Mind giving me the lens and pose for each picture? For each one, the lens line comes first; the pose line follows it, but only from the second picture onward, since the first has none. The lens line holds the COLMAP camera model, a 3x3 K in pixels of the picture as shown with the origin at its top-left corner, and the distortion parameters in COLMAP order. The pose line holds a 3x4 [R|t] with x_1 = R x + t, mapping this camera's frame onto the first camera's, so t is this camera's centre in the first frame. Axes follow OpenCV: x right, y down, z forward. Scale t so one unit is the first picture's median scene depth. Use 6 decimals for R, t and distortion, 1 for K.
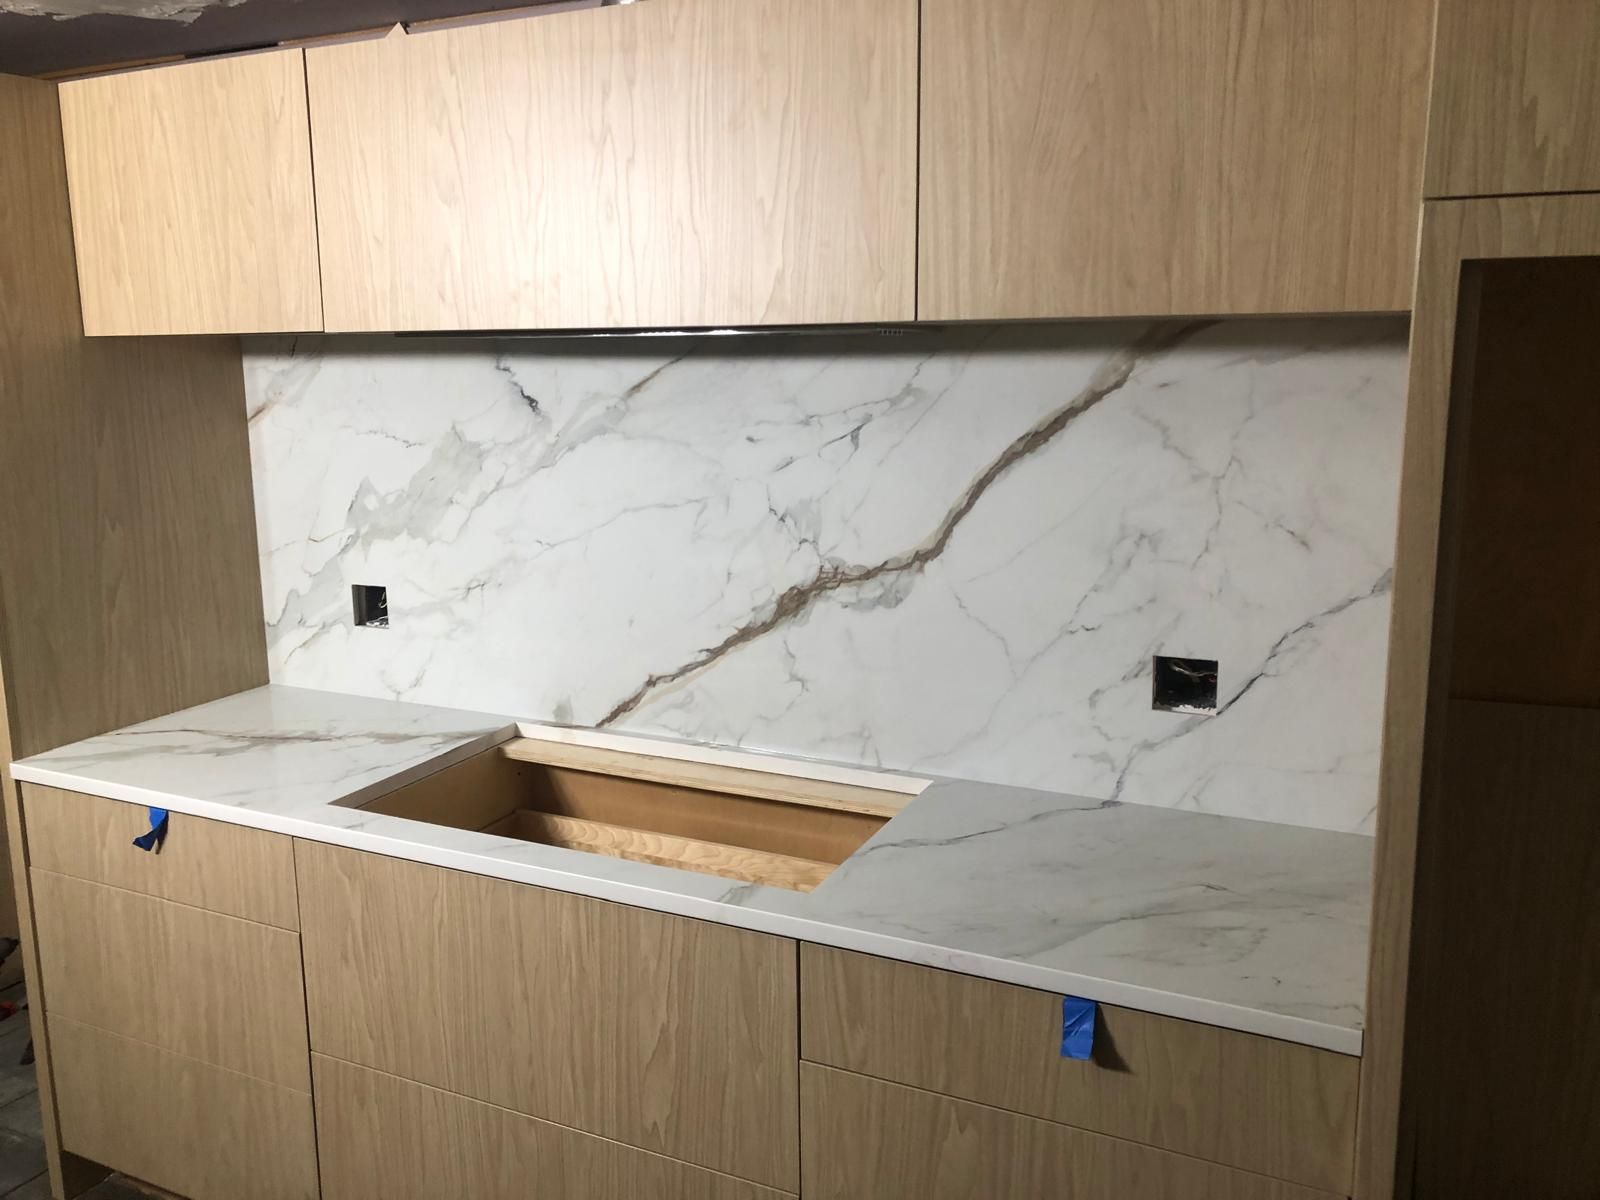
lens RADIAL K [[1315.0, 0, 762.2], [0, 1315.0, 578.6], [0, 0, 1]] dist [0.059275, -0.110764]
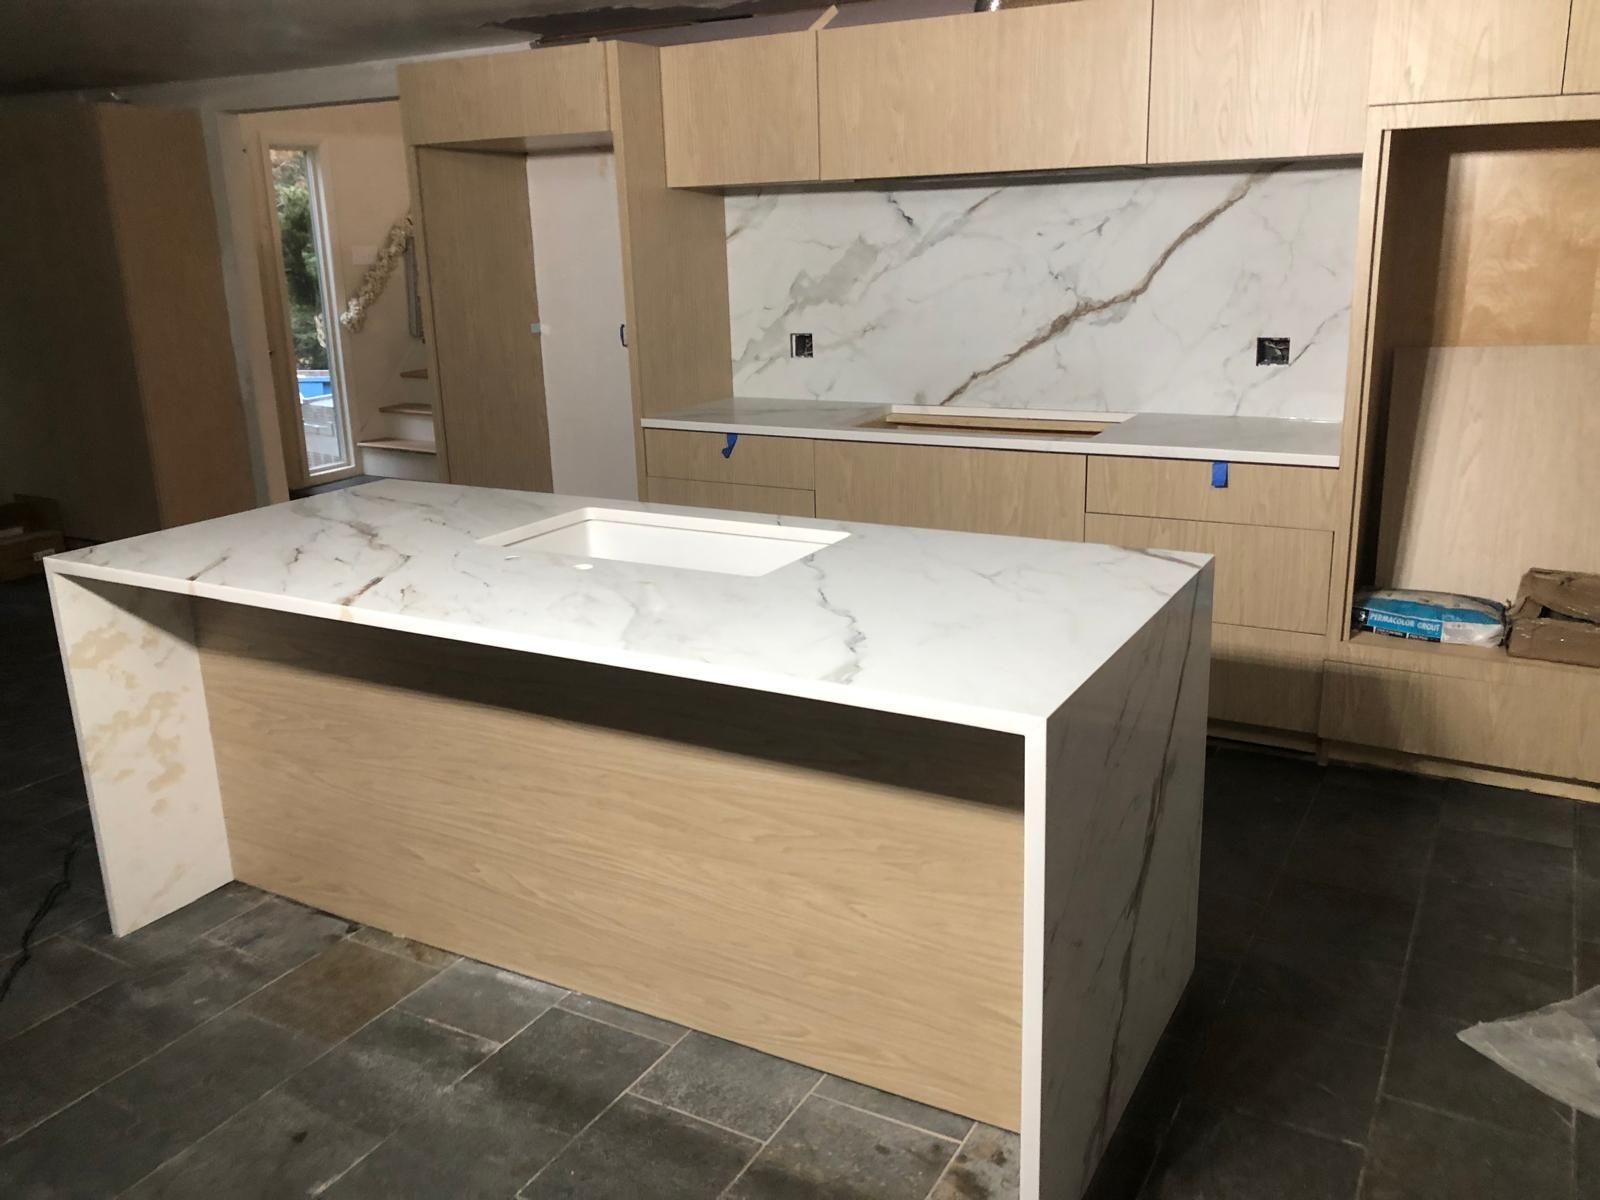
lens RADIAL K [[1315.0, 0, 787.0], [0, 1315.0, 592.6], [0, 0, 1]] dist [0.059275, -0.110764]
pose [[0.998419, -0.003696, -0.056080, -0.250083], [0.009098, 0.995303, 0.096378, 0.204644], [0.055460, -0.096735, 0.993764, -0.881239]]
